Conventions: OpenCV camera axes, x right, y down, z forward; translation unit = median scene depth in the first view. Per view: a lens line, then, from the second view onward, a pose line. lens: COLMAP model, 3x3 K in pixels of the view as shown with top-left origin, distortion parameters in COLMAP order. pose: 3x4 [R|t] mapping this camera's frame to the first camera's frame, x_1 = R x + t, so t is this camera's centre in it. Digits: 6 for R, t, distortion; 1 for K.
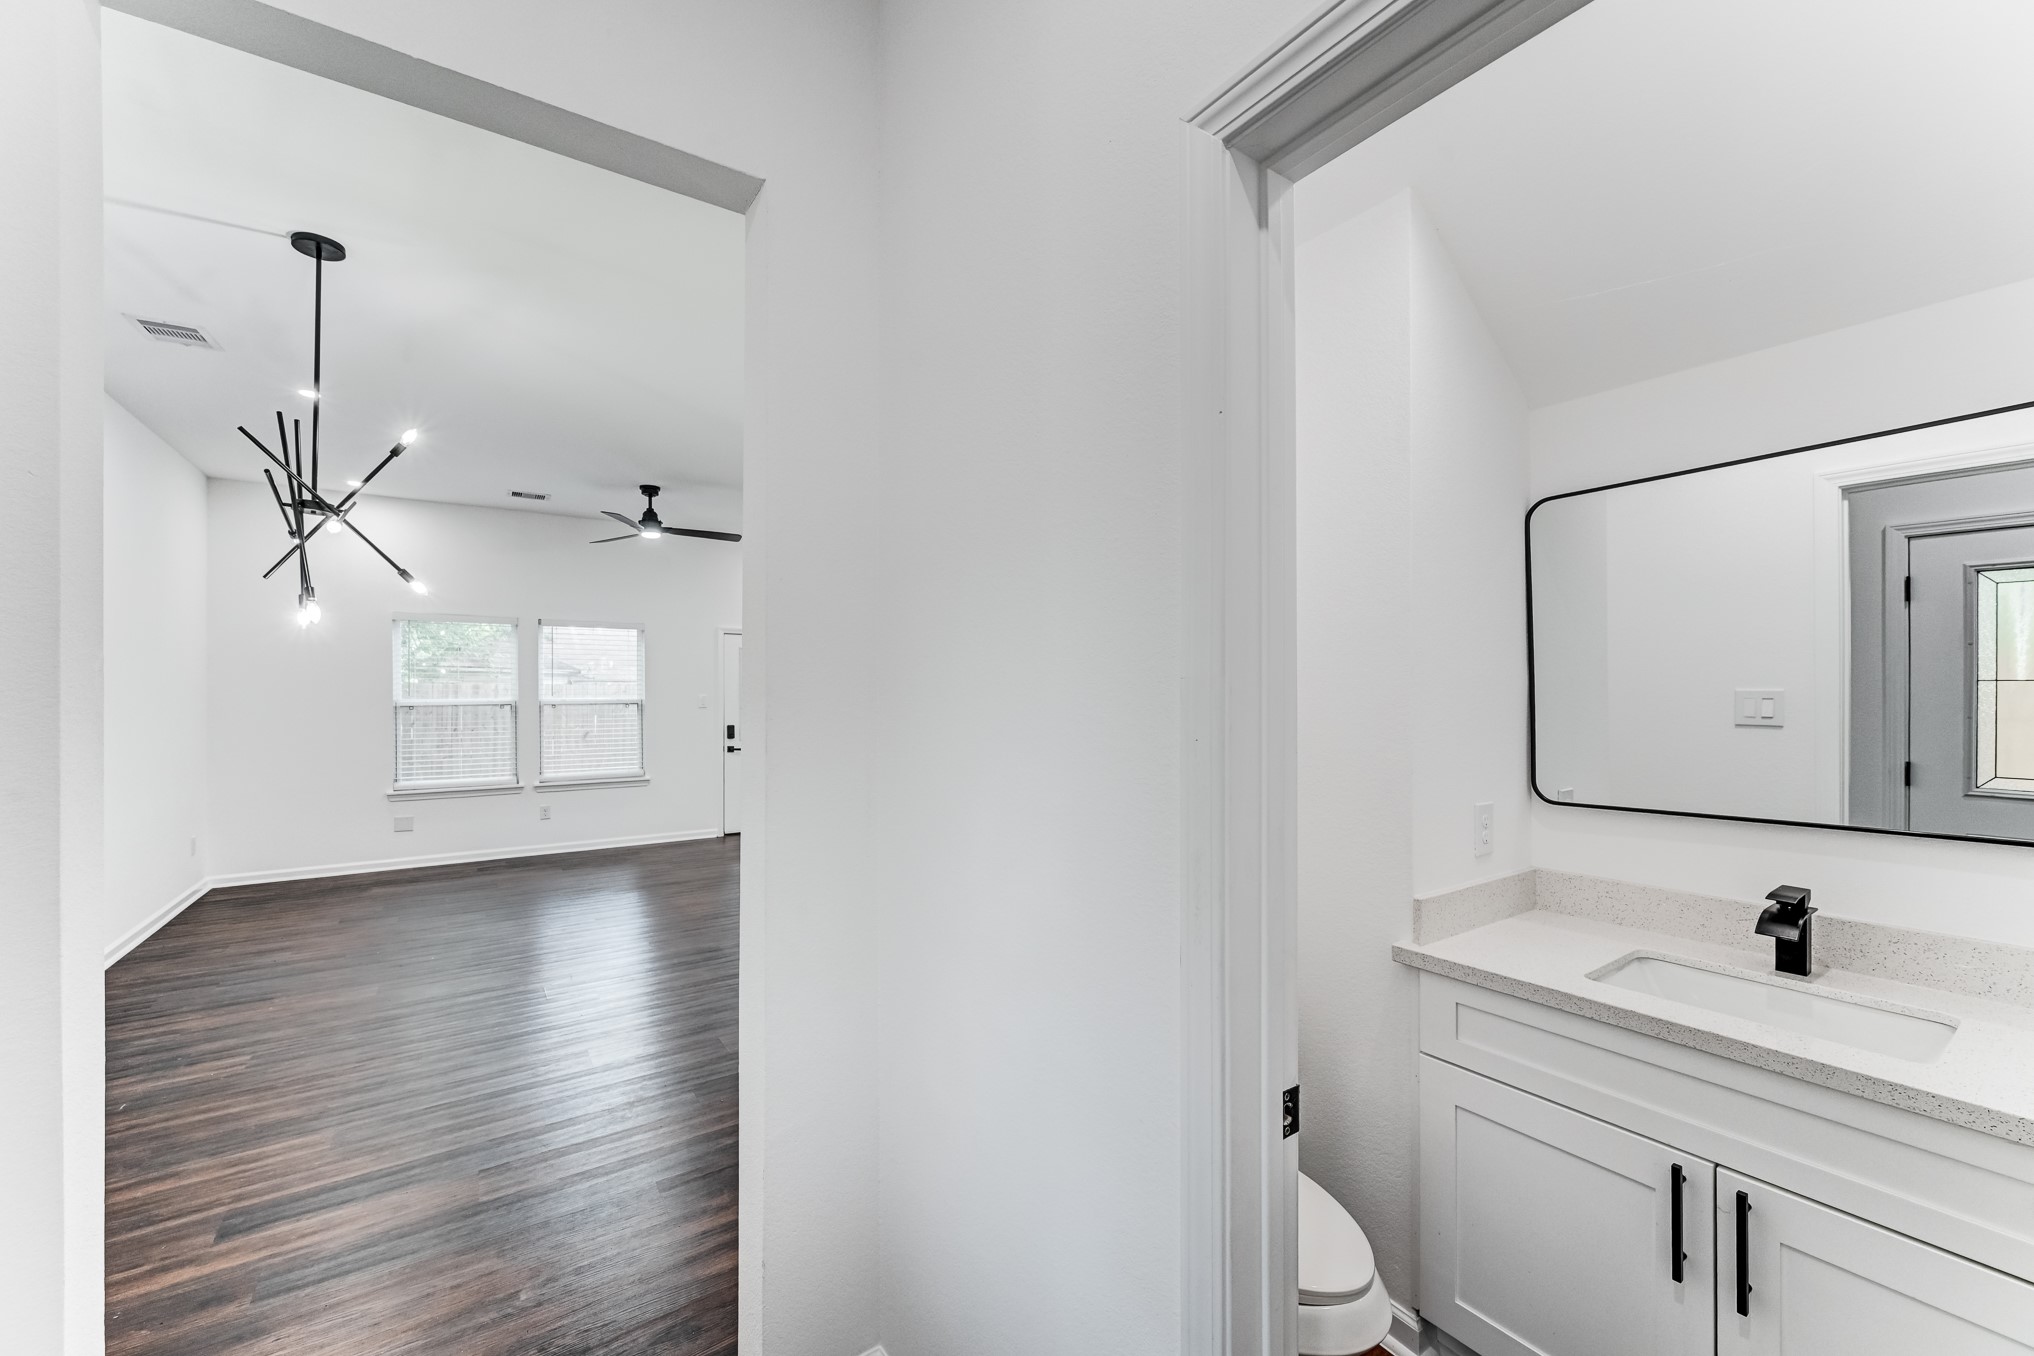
lens RADIAL K [[797.4, 0, 1014.5], [0, 797.4, 691.5], [0, 0, 1]] dist [-0.000676, -0.000161]
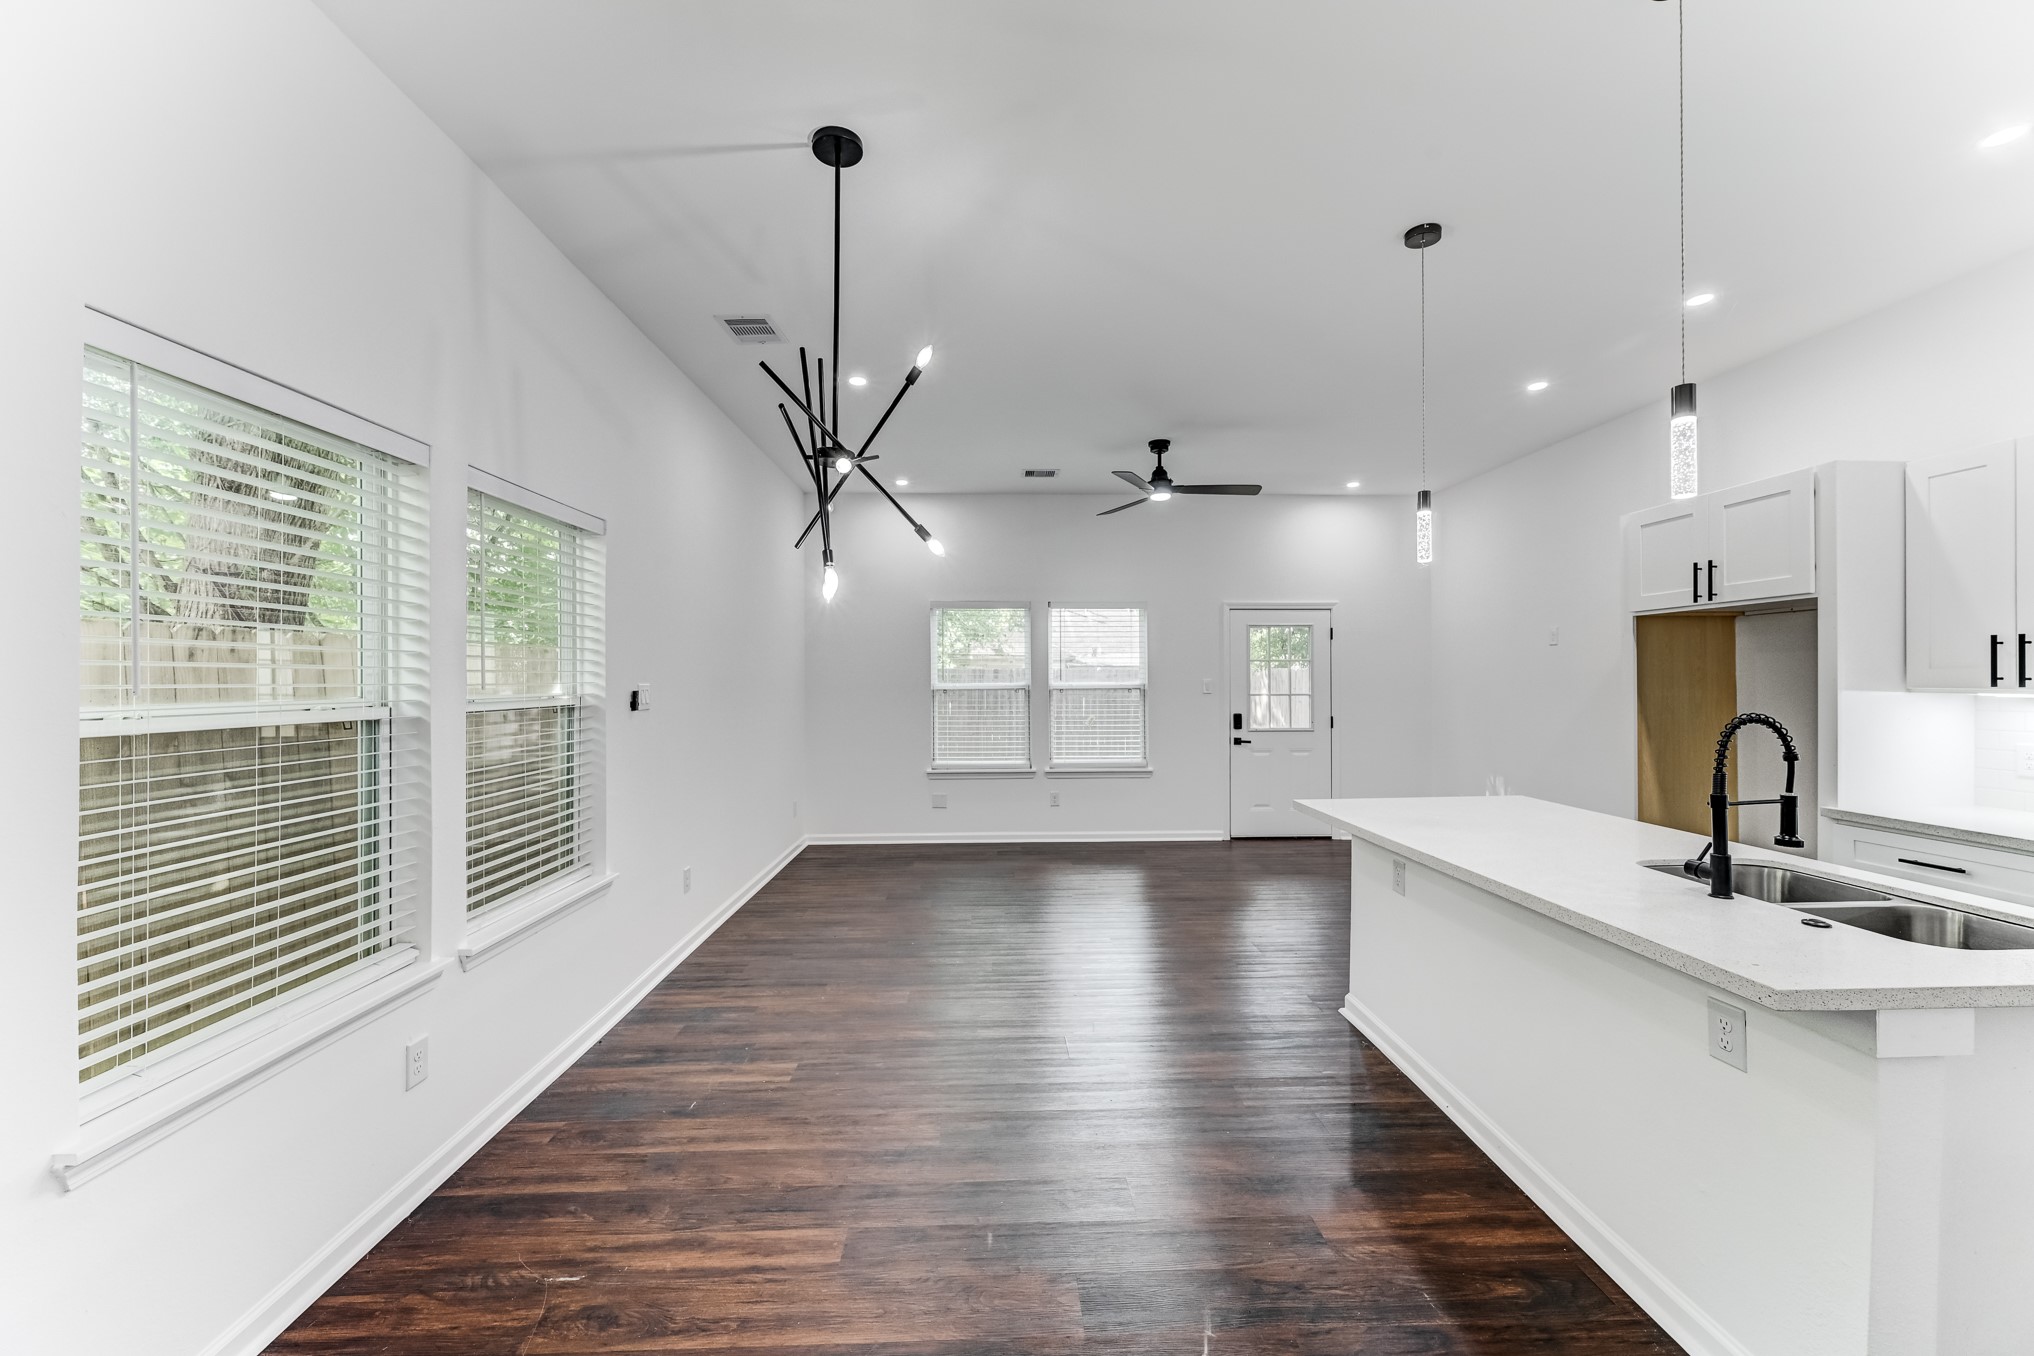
lens RADIAL K [[792.7, 0, 1014.3], [0, 792.7, 681.3], [0, 0, 1]] dist [-0.001543, -0.000054]
pose [[0.841284, 0.001108, -0.540592, -0.161277], [0.002779, 0.999976, 0.006374, 0.000846], [0.540586, -0.006864, 0.841261, 0.240259]]
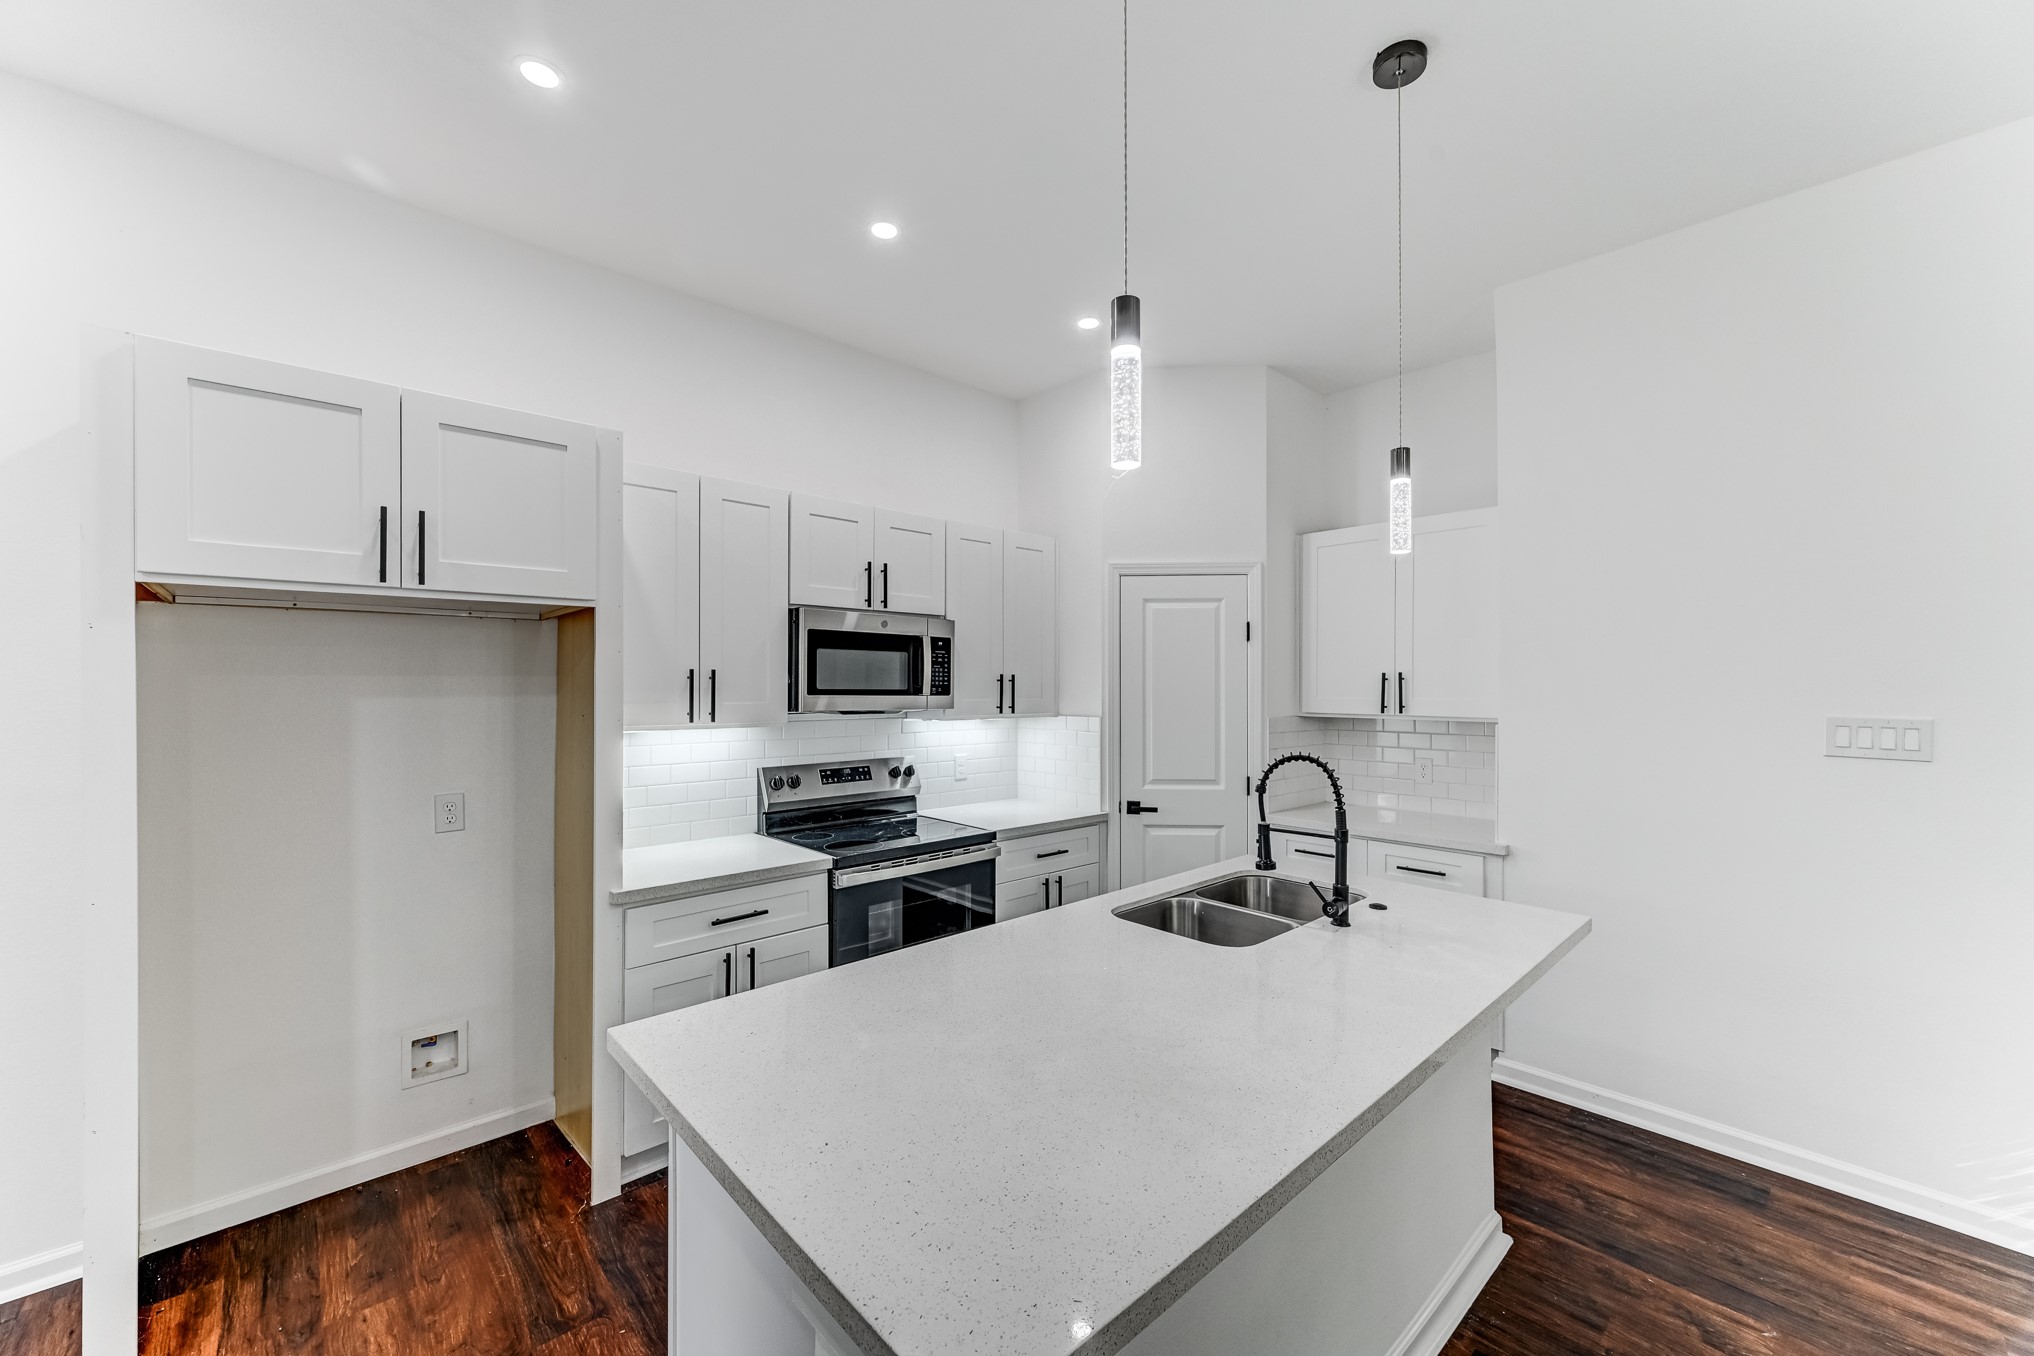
lens RADIAL K [[792.7, 0, 1014.3], [0, 792.7, 681.3], [0, 0, 1]] dist [-0.001543, -0.000054]
pose [[-0.140581, 0.007168, 0.990043, -0.478218], [-0.001789, 0.999970, -0.007494, -0.015933], [-0.990068, -0.002825, -0.140564, 1.006034]]
